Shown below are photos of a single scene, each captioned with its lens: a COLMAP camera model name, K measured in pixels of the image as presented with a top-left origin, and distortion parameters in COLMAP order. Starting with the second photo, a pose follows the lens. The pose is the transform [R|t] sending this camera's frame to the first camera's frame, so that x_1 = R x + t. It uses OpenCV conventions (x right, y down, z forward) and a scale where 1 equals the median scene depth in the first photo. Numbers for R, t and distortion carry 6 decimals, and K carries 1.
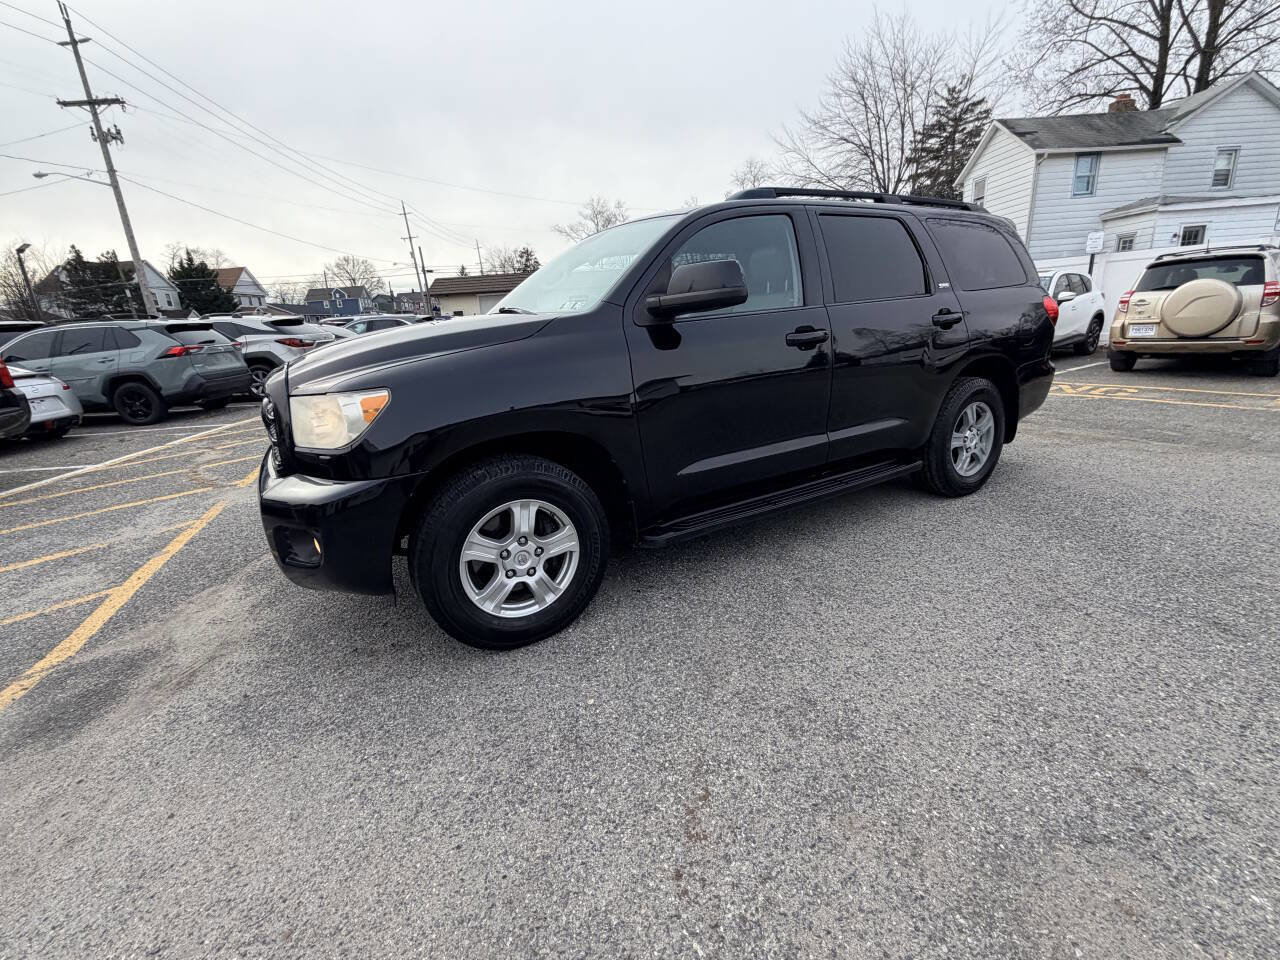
lens RADIAL K [[565.4, 0, 641.6], [0, 565.4, 477.8], [0, 0, 1]] dist [0.000930, -0.000518]
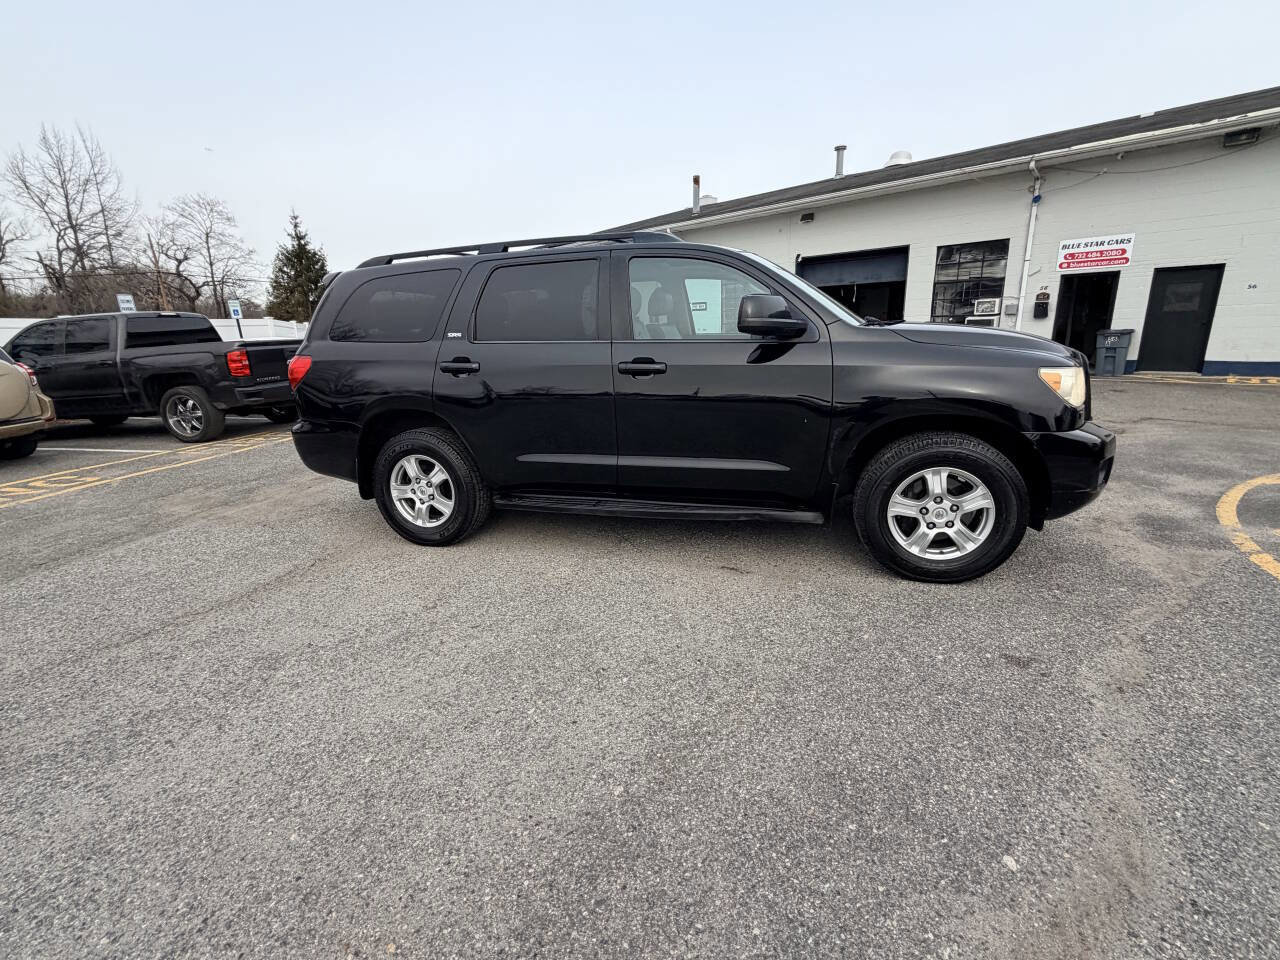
lens RADIAL K [[565.4, 0, 642.3], [0, 565.4, 476.5], [0, 0, 1]] dist [0.000930, -0.000518]
pose [[-0.675389, -0.103932, 0.730101, -0.096249], [0.276082, 0.882391, 0.381004, -0.066878], [-0.683833, 0.458894, -0.567264, 0.245933]]
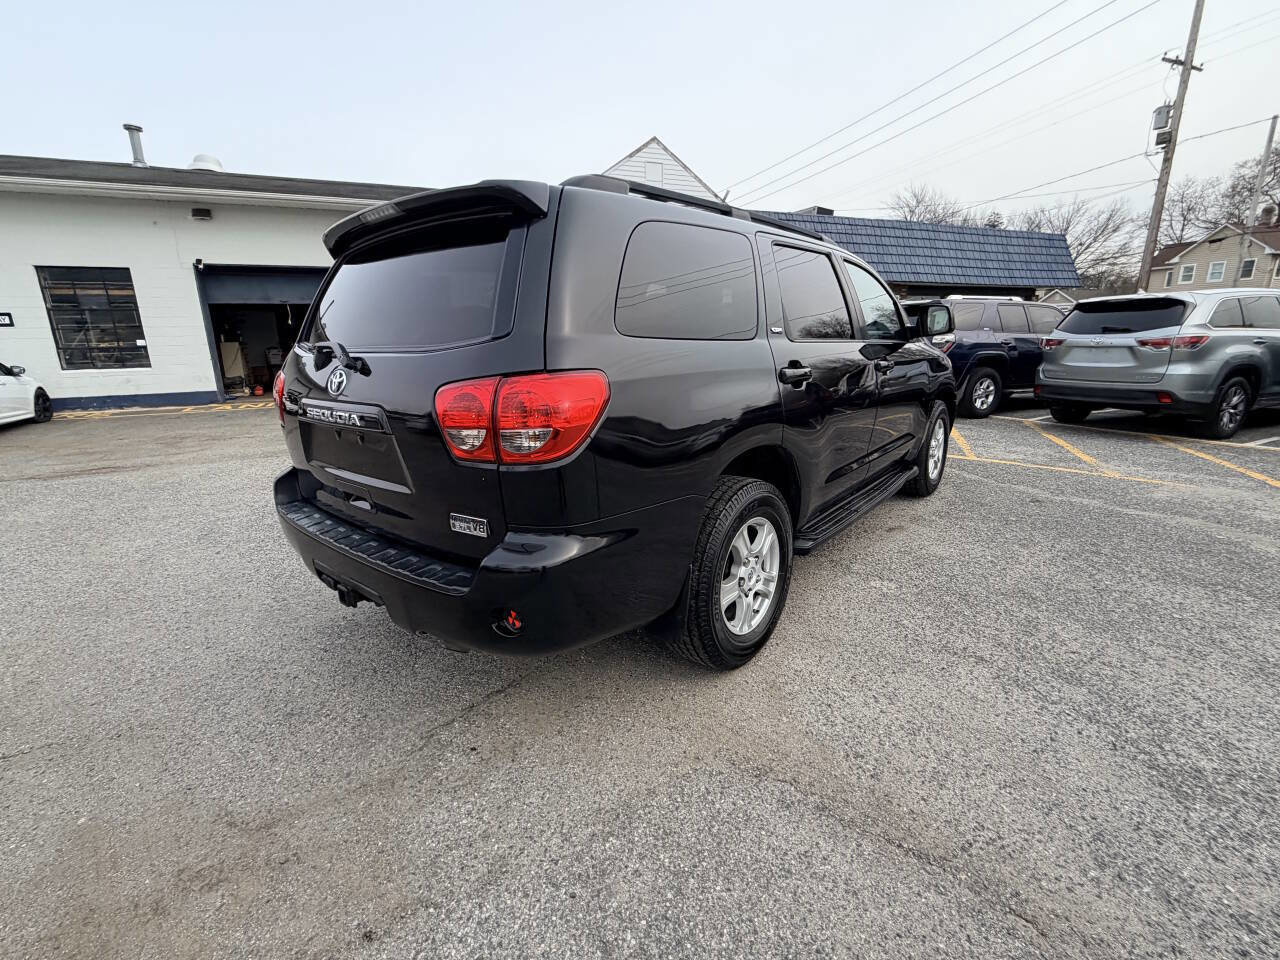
lens RADIAL K [[565.4, 0, 641.1], [0, 565.4, 477.8], [0, 0, 1]] dist [0.000930, -0.000518]
pose [[-0.940018, 0.161209, -0.300629, 0.085935], [-0.012586, 0.864296, 0.502826, -0.082931], [0.340892, 0.476450, -0.810425, 0.264095]]
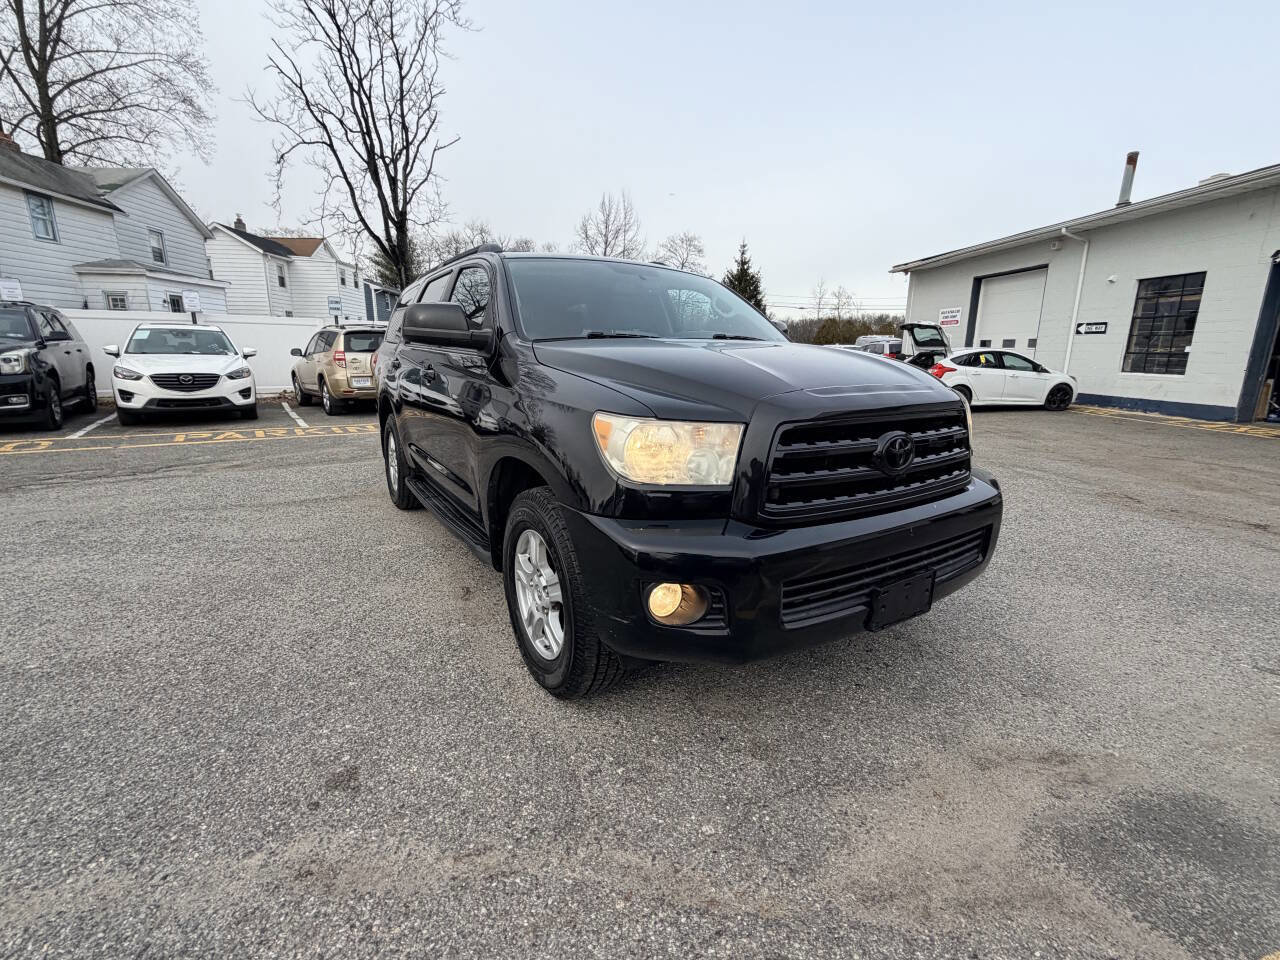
lens RADIAL K [[565.4, 0, 642.5], [0, 565.4, 479.1], [0, 0, 1]] dist [0.000930, -0.000518]
pose [[-0.026043, -0.161656, 0.986503, -0.134336], [0.263044, 0.950953, 0.162775, -0.027848], [-0.964432, 0.263733, 0.017757, 0.127434]]
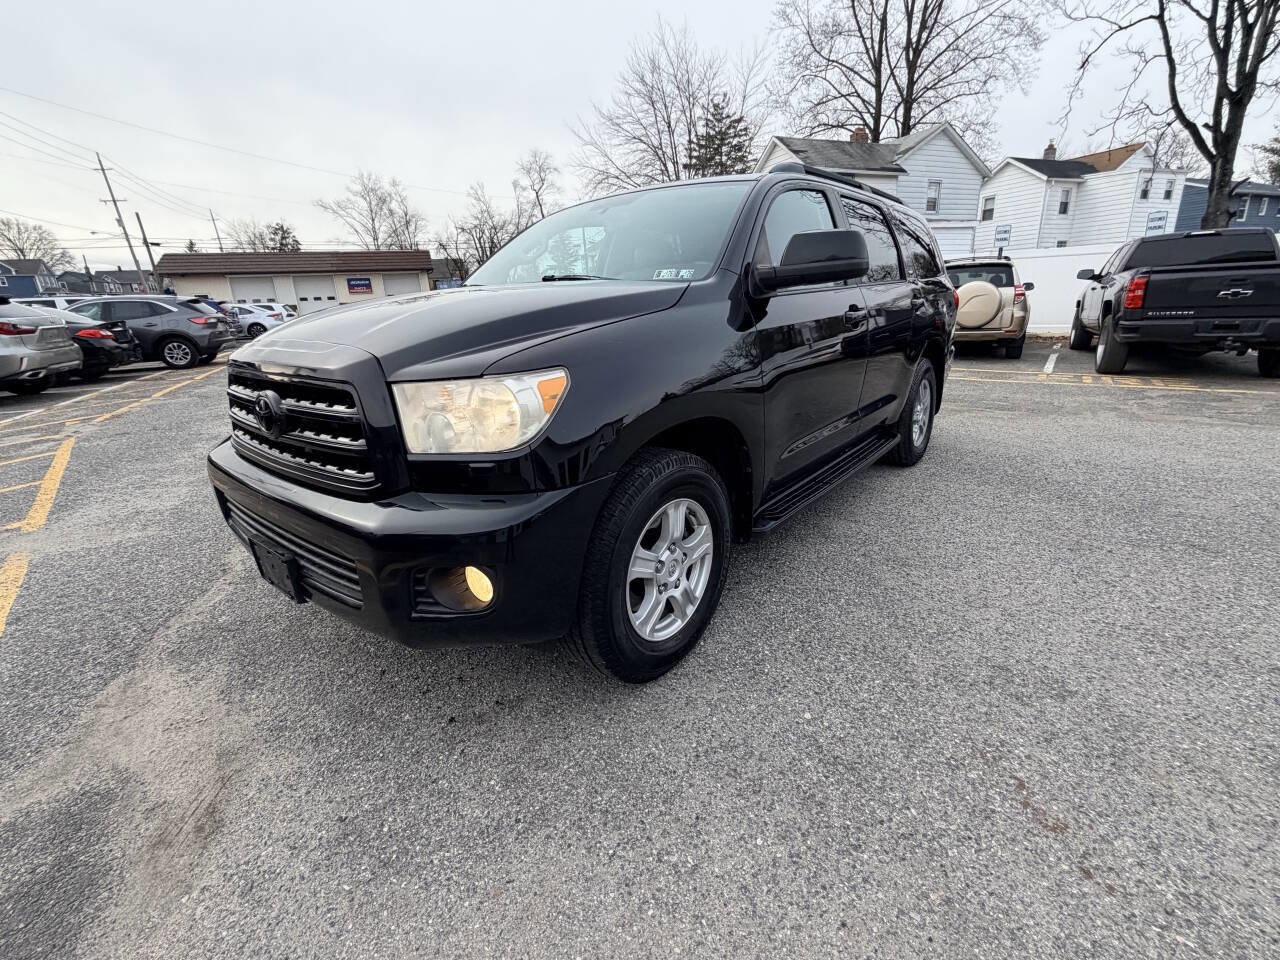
lens RADIAL K [[565.4, 0, 639.7], [0, 565.4, 479.5], [0, 0, 1]] dist [0.000930, -0.000518]
pose [[0.939101, -0.082049, 0.333703, -0.045681], [0.077005, 0.996628, 0.028339, -0.001662], [-0.334903, -0.000917, 0.942252, 0.018610]]
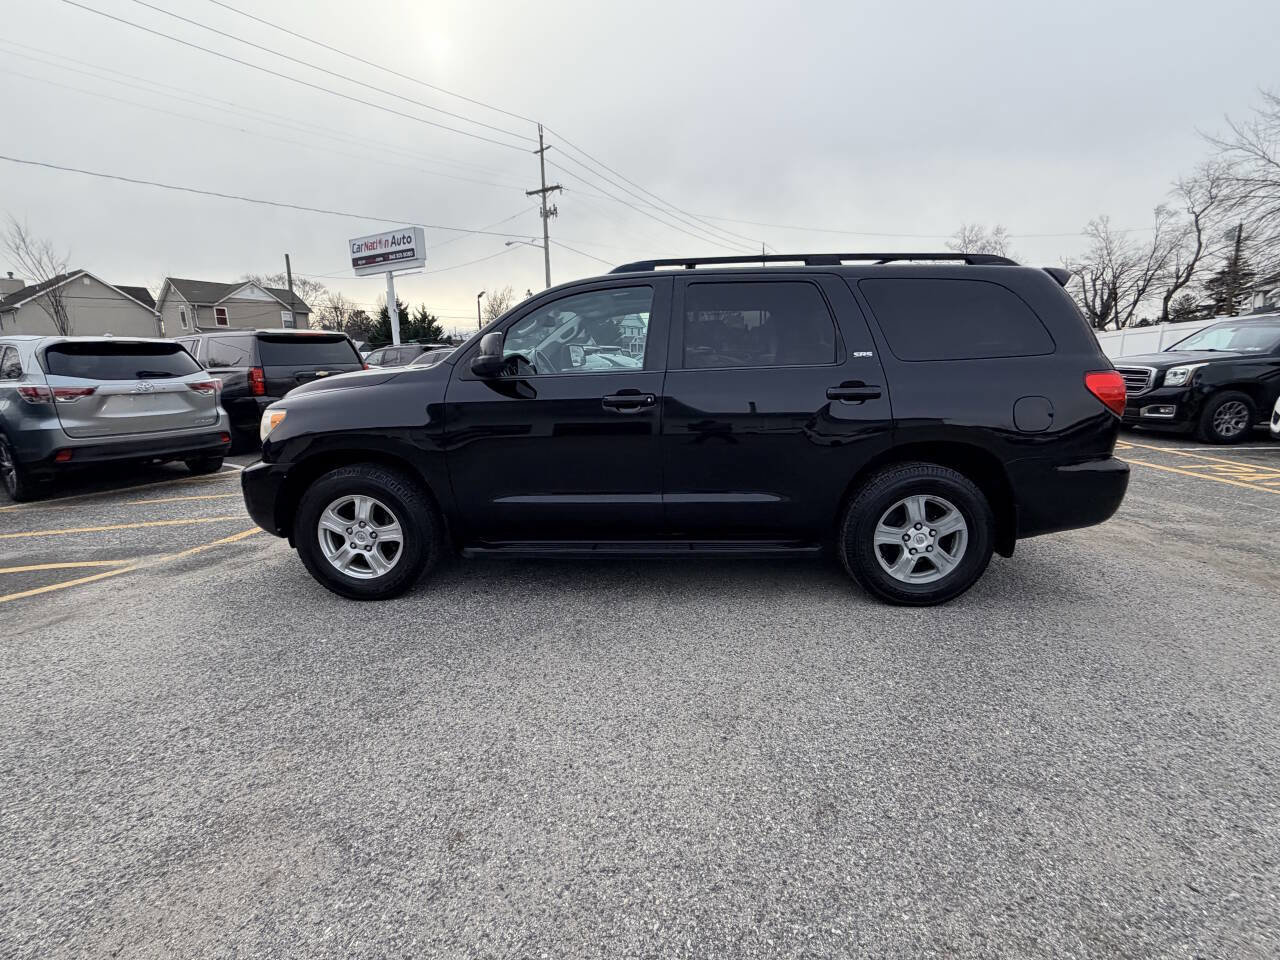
lens RADIAL K [[565.4, 0, 642.1], [0, 565.4, 475.1], [0, 0, 1]] dist [0.000930, -0.000518]
pose [[0.833313, 0.155168, -0.530577, 0.095022], [-0.185725, 0.982592, -0.004336, -0.011560], [0.520668, 0.102154, 0.847626, 0.013017]]
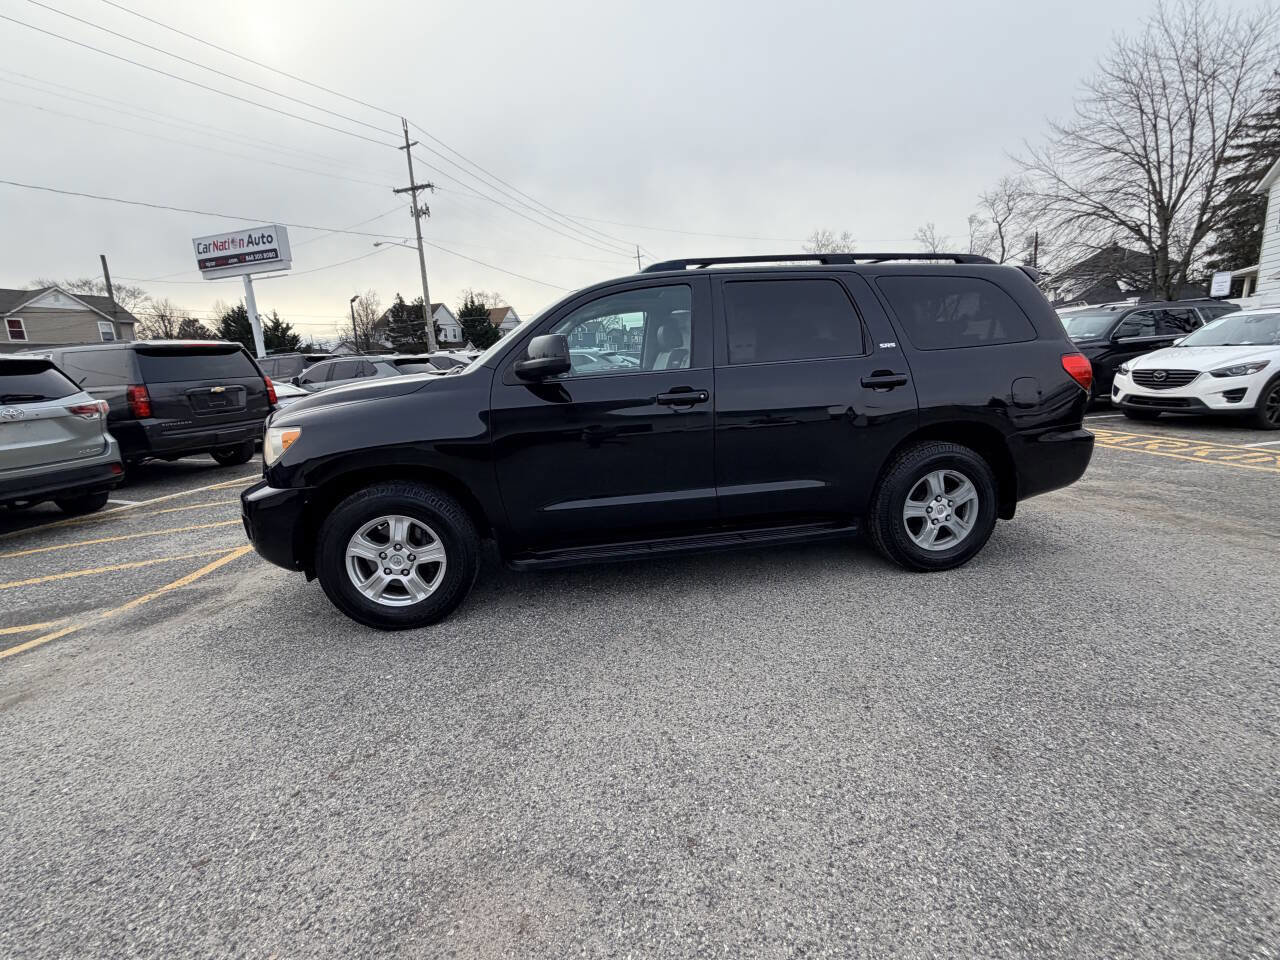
lens RADIAL K [[565.4, 0, 641.8], [0, 565.4, 475.9], [0, 0, 1]] dist [0.000930, -0.000518]
pose [[0.930350, 0.088035, -0.355949, 0.064990], [-0.107666, 0.993547, -0.035678, -0.005572], [0.350511, 0.071517, 0.933824, -0.002238]]
